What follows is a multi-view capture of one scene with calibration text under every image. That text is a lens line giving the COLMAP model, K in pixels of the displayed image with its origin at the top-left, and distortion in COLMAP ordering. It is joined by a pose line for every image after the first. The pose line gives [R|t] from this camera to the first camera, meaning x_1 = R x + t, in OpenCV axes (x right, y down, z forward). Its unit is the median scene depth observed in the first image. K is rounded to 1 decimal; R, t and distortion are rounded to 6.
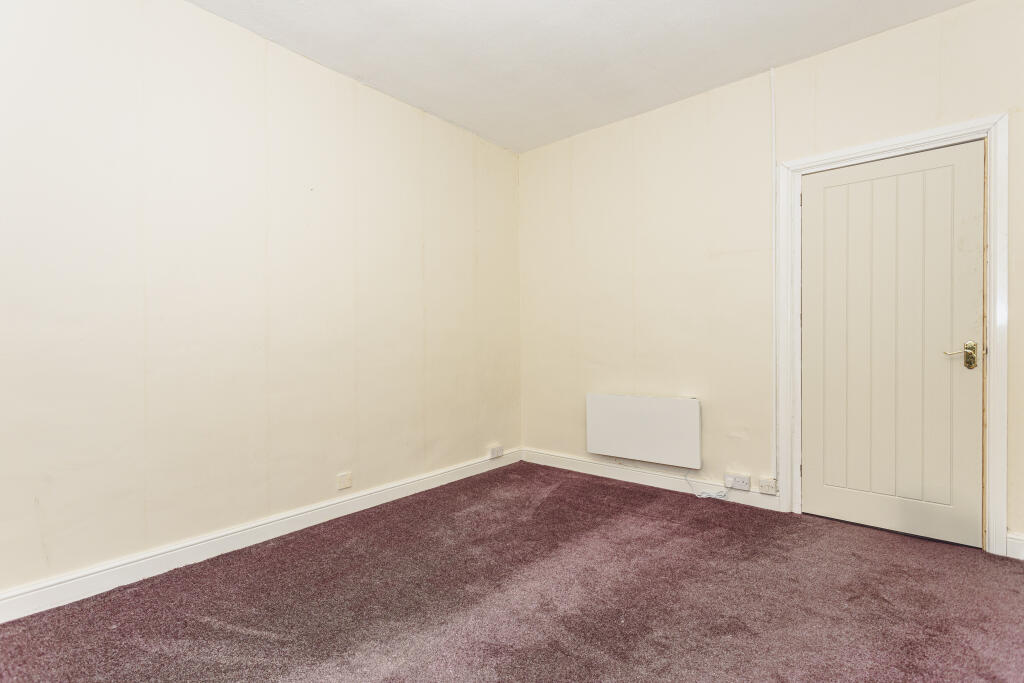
lens RADIAL K [[485.0, 0, 505.6], [0, 485.0, 345.1], [0, 0, 1]] dist [0.003773, 0.001031]
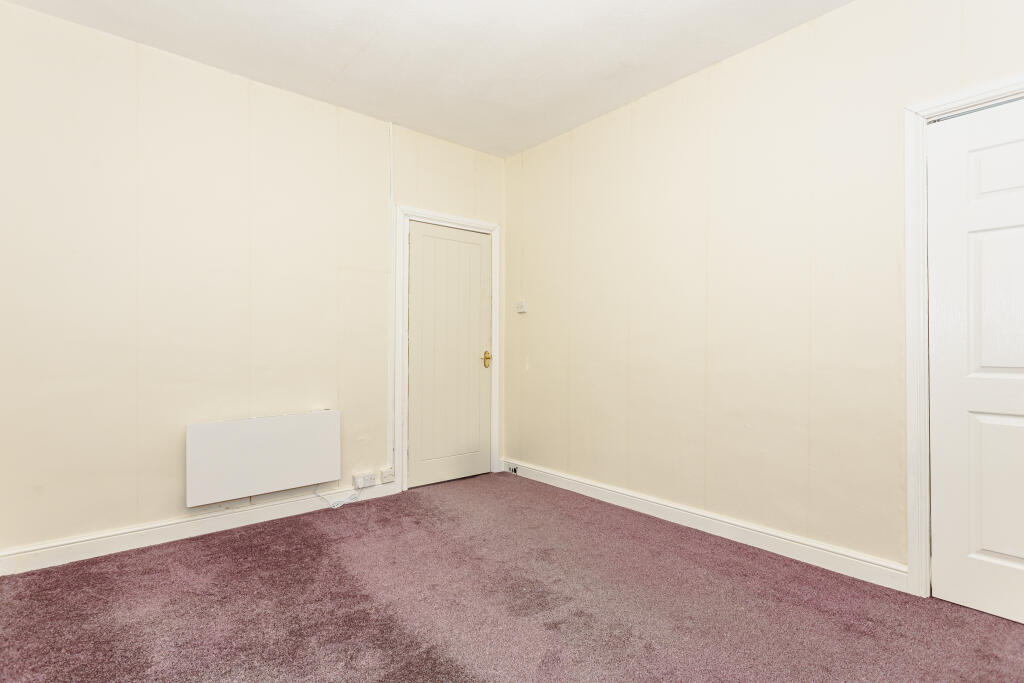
lens RADIAL K [[485.7, 0, 513.1], [0, 485.7, 355.8], [0, 0, 1]] dist [0.001141, 0.000233]
pose [[0.162017, -0.002861, 0.986784, -0.560641], [0.011610, 0.999932, 0.000993, 0.004133], [-0.986720, 0.011296, 0.162039, 0.508309]]
